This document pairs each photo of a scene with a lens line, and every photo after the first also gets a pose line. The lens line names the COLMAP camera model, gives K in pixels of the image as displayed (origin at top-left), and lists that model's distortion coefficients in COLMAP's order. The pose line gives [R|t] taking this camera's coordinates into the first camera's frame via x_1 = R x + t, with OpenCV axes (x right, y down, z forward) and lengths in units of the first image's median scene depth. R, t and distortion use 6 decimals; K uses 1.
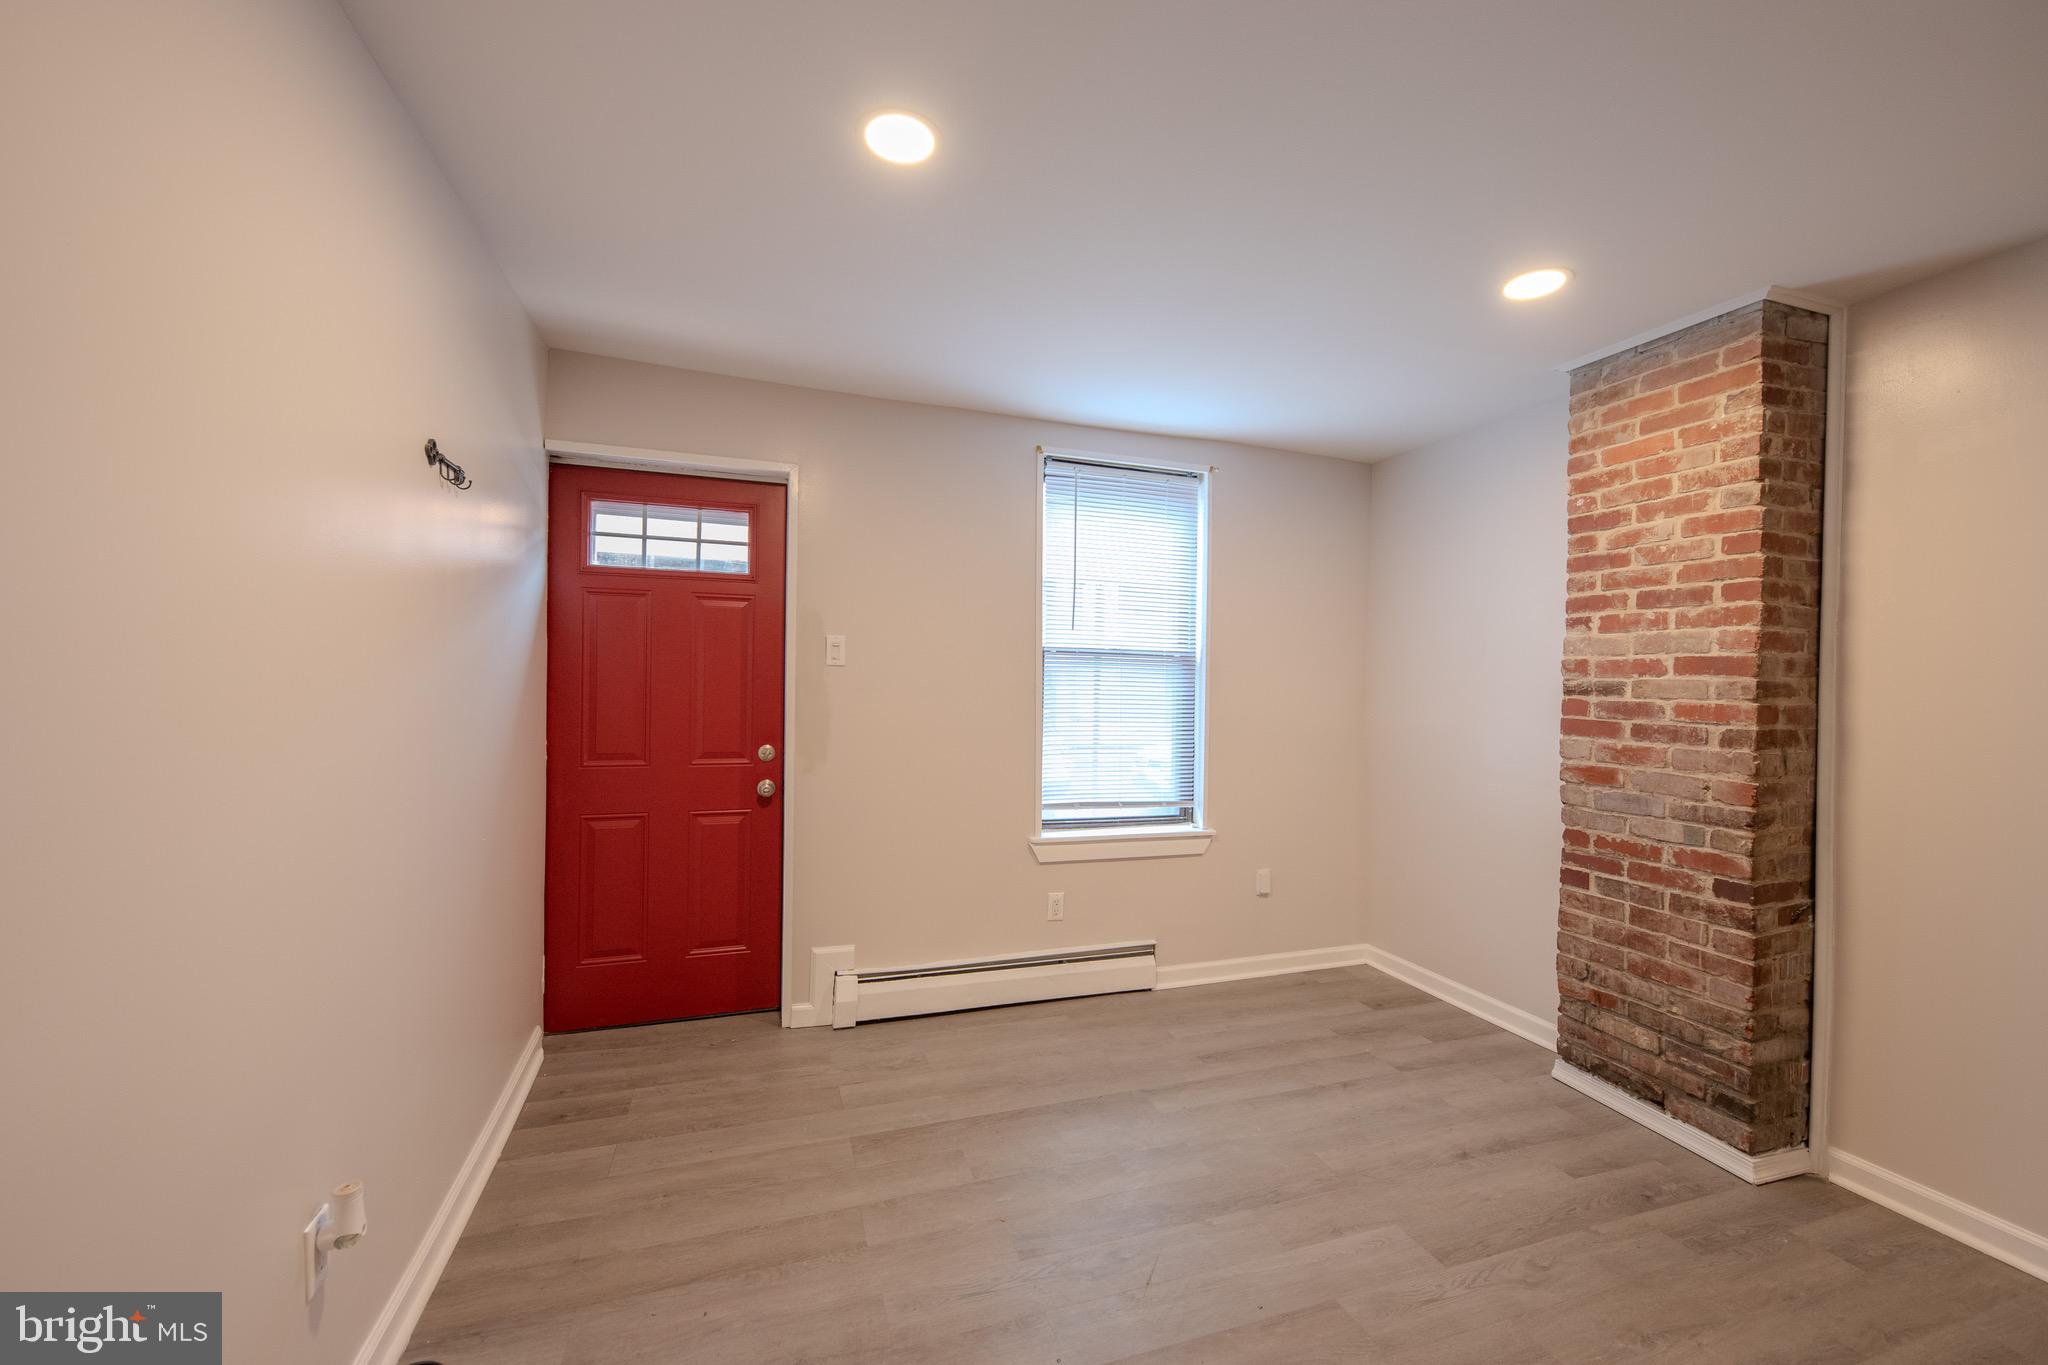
lens RADIAL K [[792.7, 0, 1022.2], [0, 792.7, 686.5], [0, 0, 1]] dist [0.020467, -0.011182]
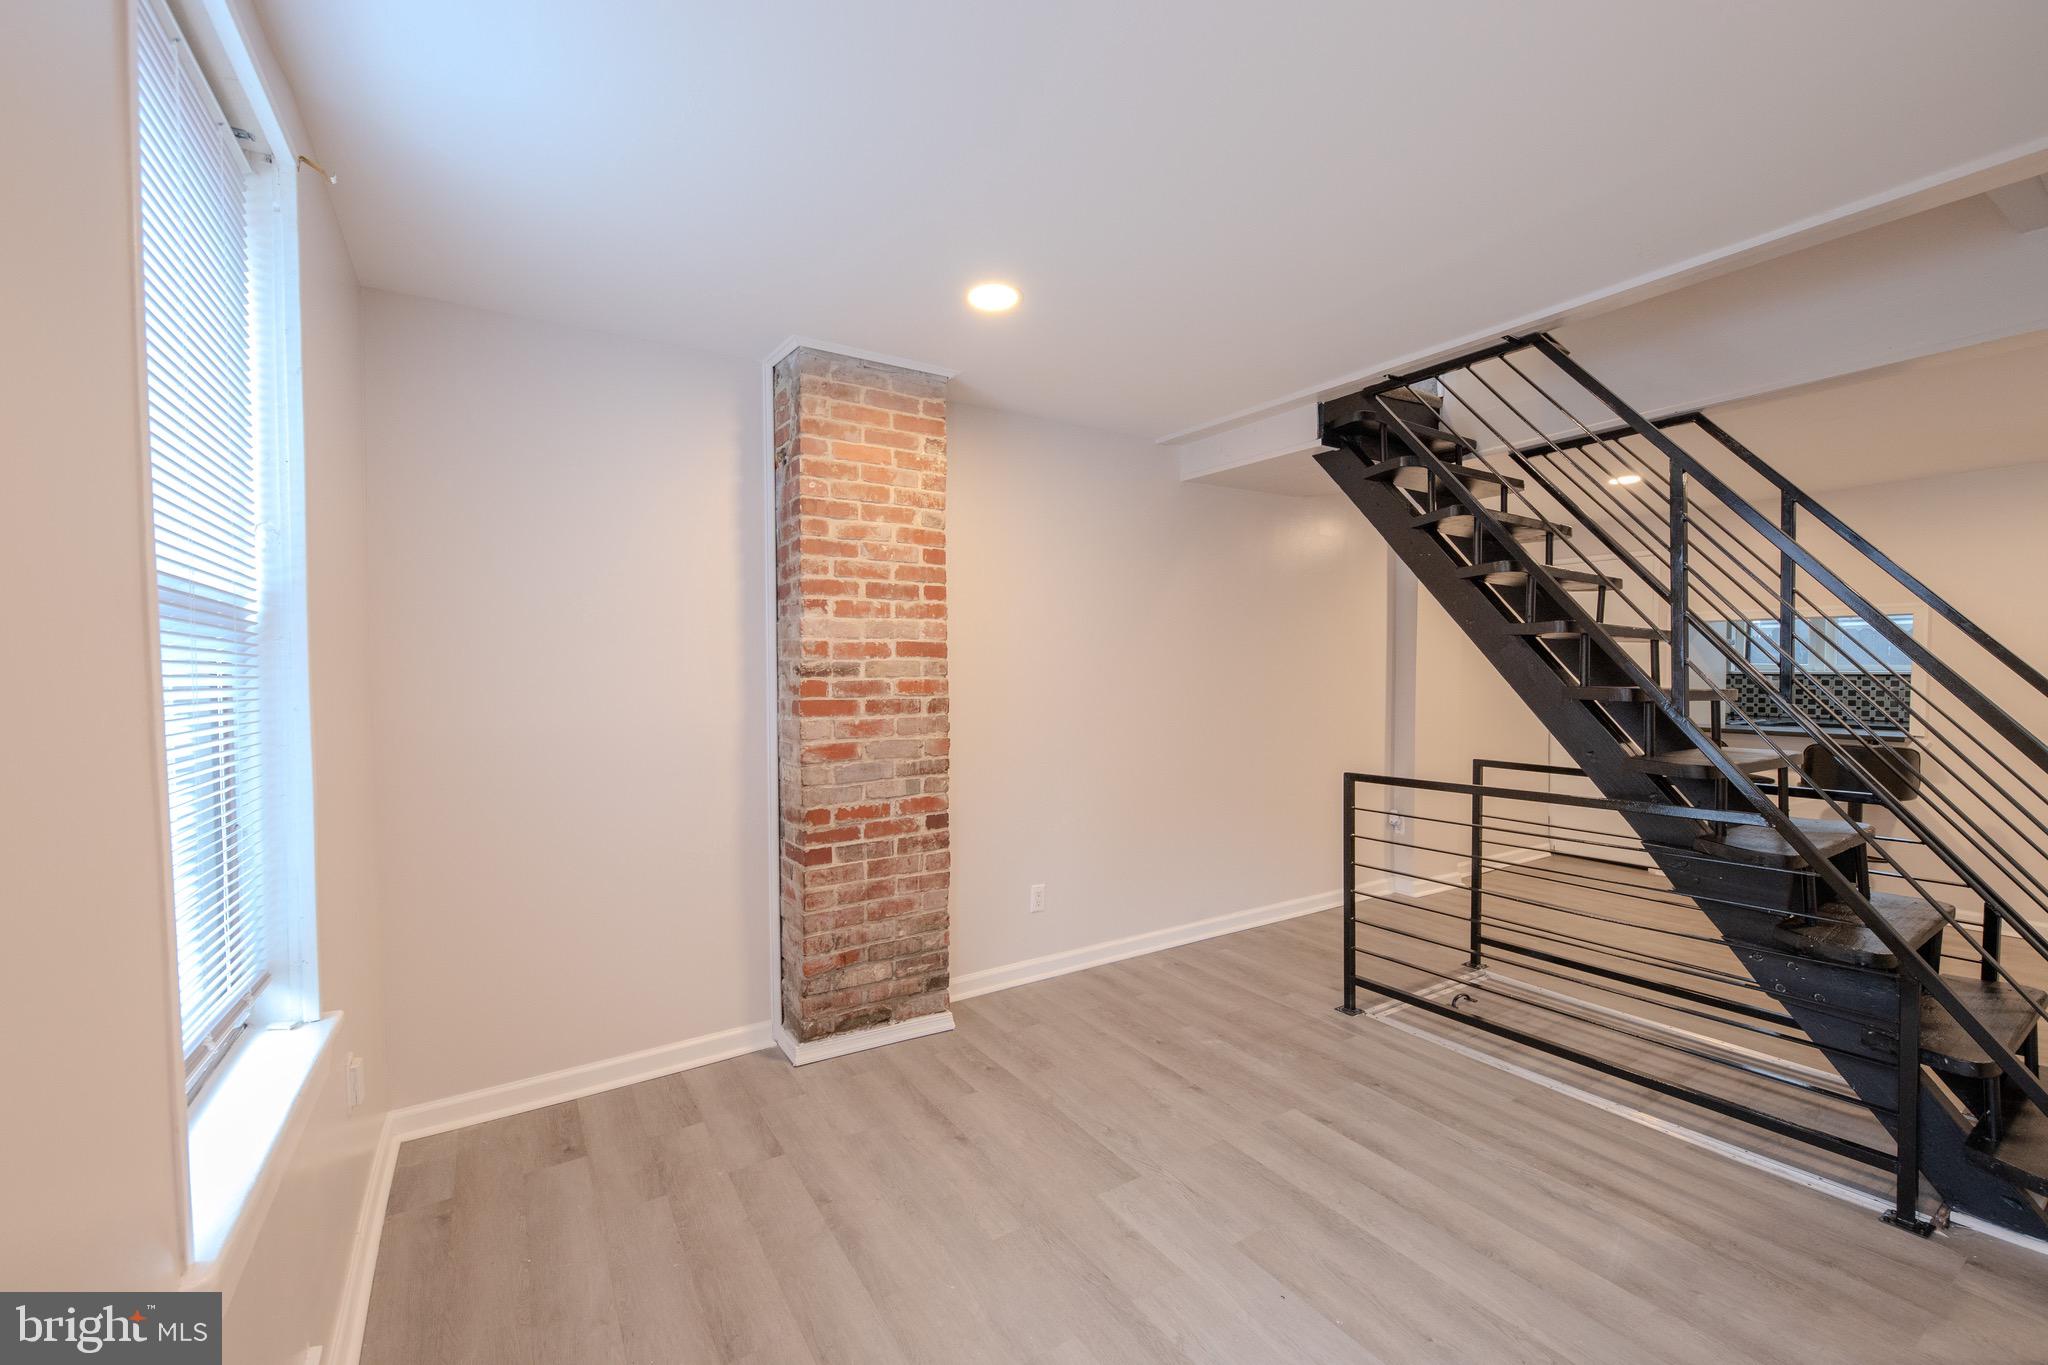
lens RADIAL K [[823.4, 0, 1019.9], [0, 823.4, 687.8], [0, 0, 1]] dist [-0.000028, 0.000086]
pose [[-0.235625, -0.038249, 0.971091, -0.406143], [0.011845, 0.999038, 0.042223, -0.017042], [-0.971772, 0.021452, -0.234945, 1.066892]]
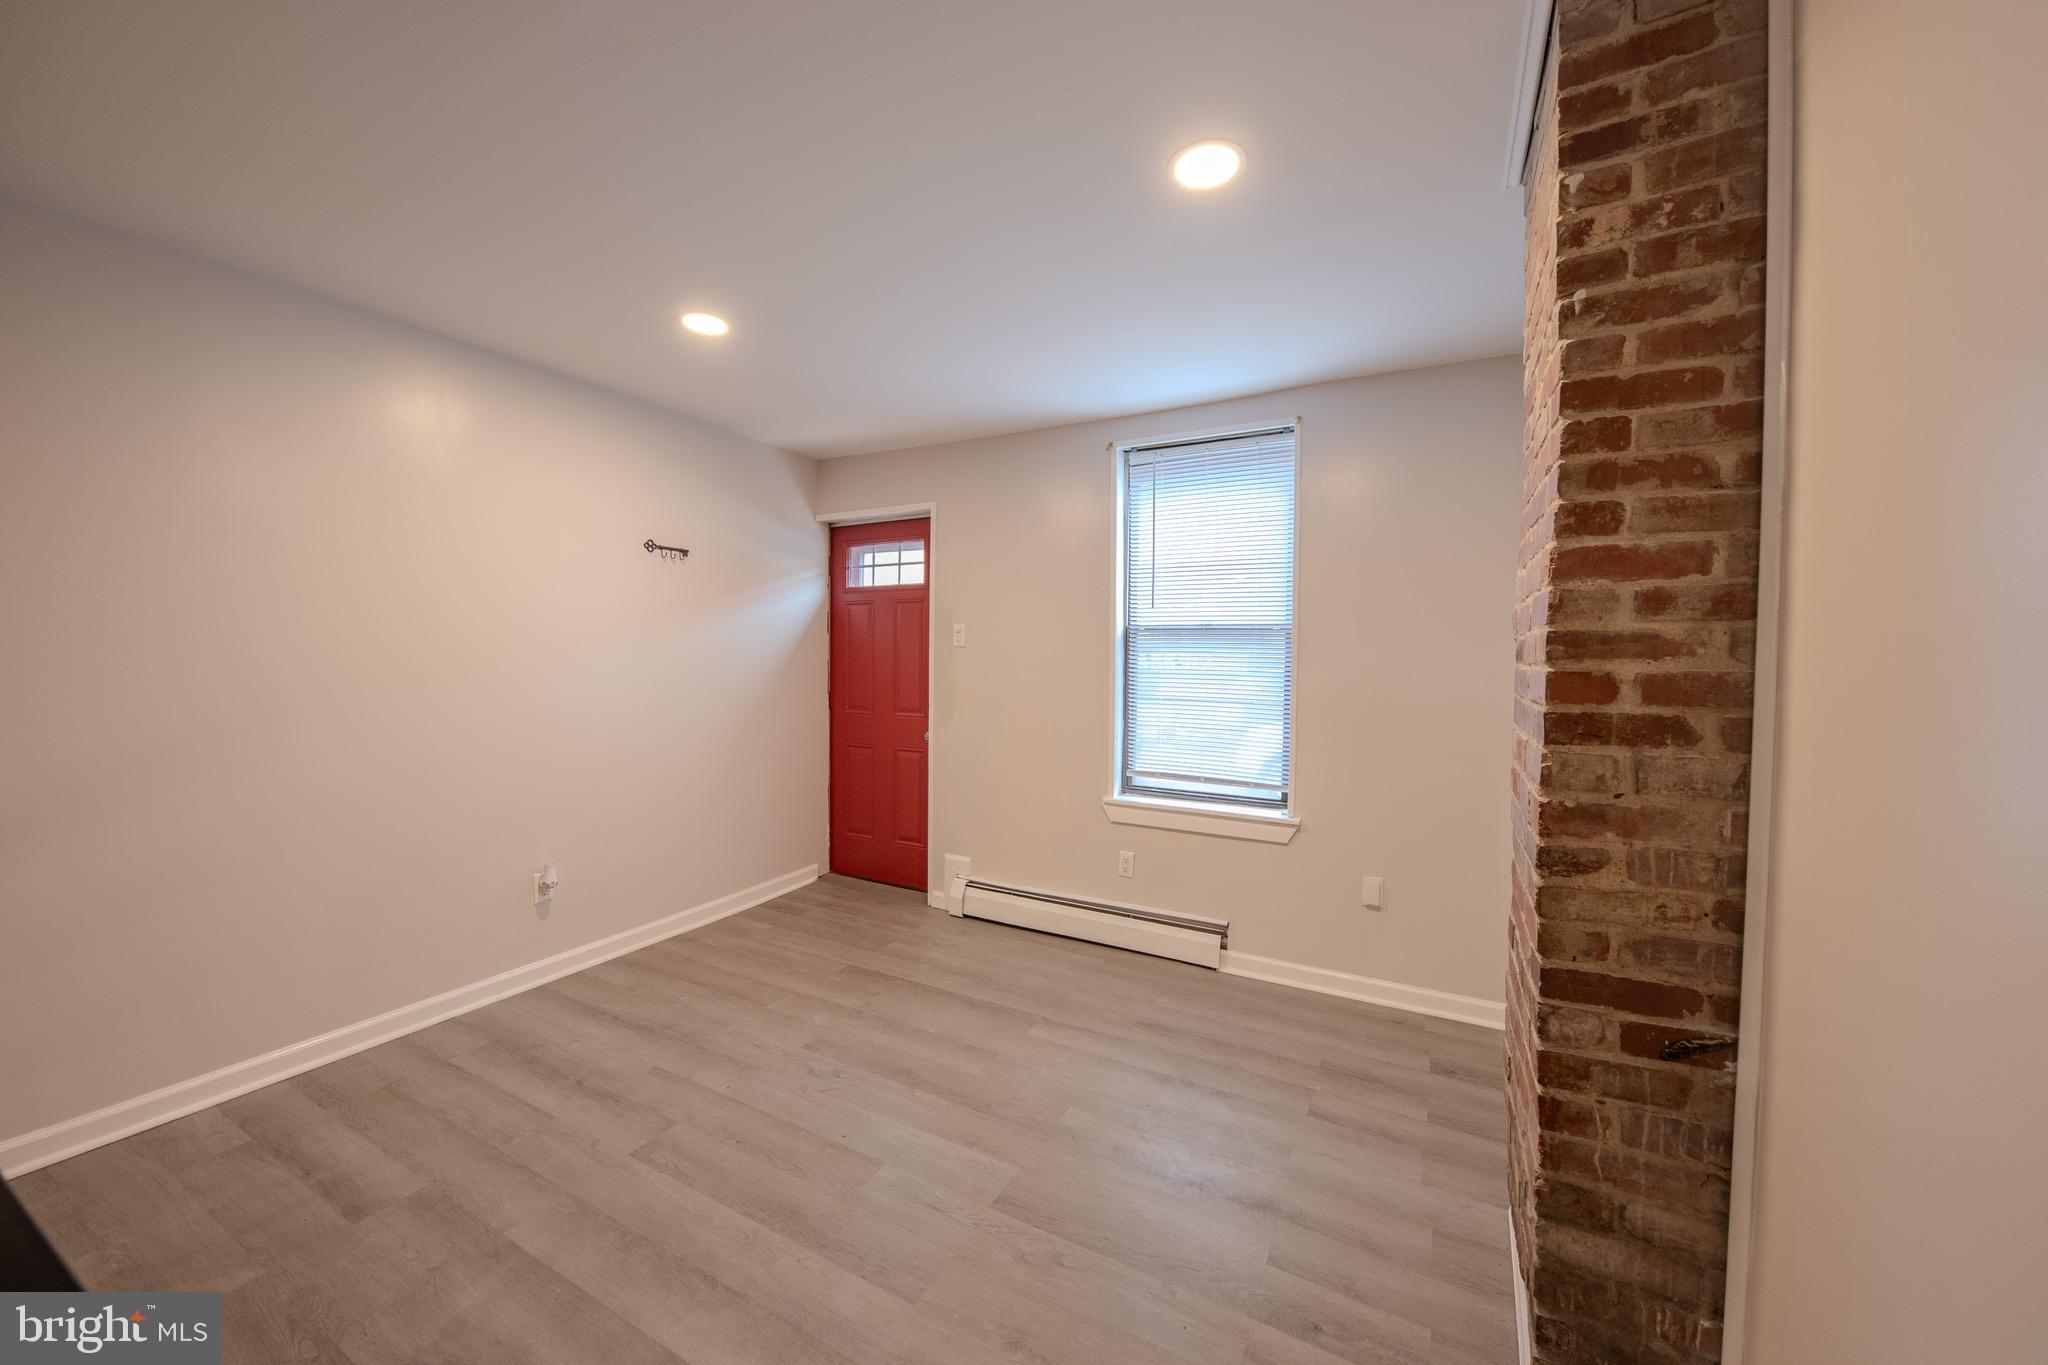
lens RADIAL K [[747.7, 0, 1022.7], [0, 747.7, 686.3], [0, 0, 1]] dist [0.013351, -0.008217]
pose [[0.675064, 0.015122, -0.737604, 0.946747], [-0.005738, 0.999867, 0.015248, 0.025391], [0.737736, -0.006061, 0.675062, 0.280441]]
